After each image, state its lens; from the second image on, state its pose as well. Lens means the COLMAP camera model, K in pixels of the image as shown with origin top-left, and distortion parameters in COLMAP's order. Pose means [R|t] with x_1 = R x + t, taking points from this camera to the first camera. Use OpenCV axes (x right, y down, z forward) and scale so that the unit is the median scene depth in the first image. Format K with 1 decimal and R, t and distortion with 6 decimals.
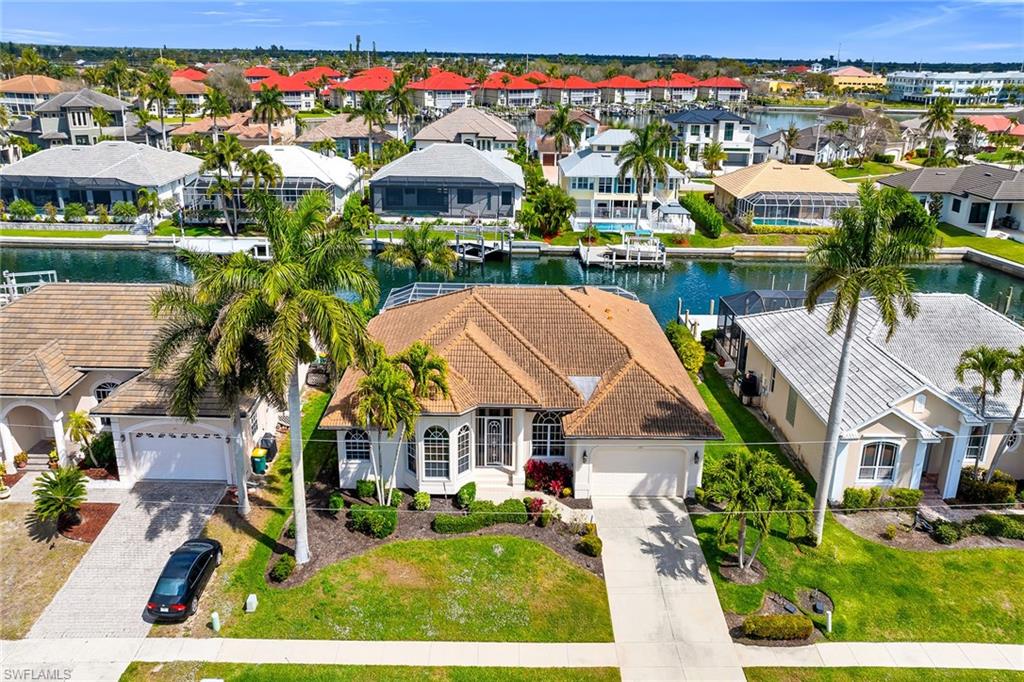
lens RADIAL K [[729.1, 0, 511.4], [0, 729.1, 245.0], [0, 0, 1]] dist [0.005177, 0.002049]
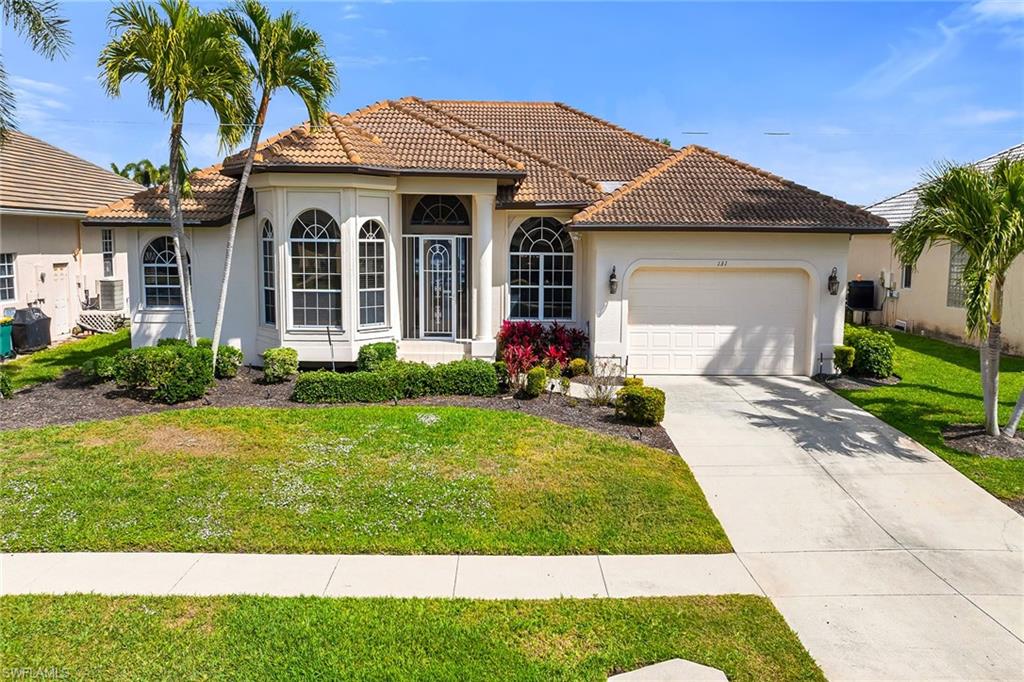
lens RADIAL K [[718.1, 0, 510.6], [0, 718.1, 302.1], [0, 0, 1]] dist [-0.046525, 0.059567]
pose [[0.999955, -0.005538, 0.007671, 0.026496], [0.006754, 0.985631, -0.168779, 0.387414], [-0.006626, 0.168823, 0.985624, 0.518536]]
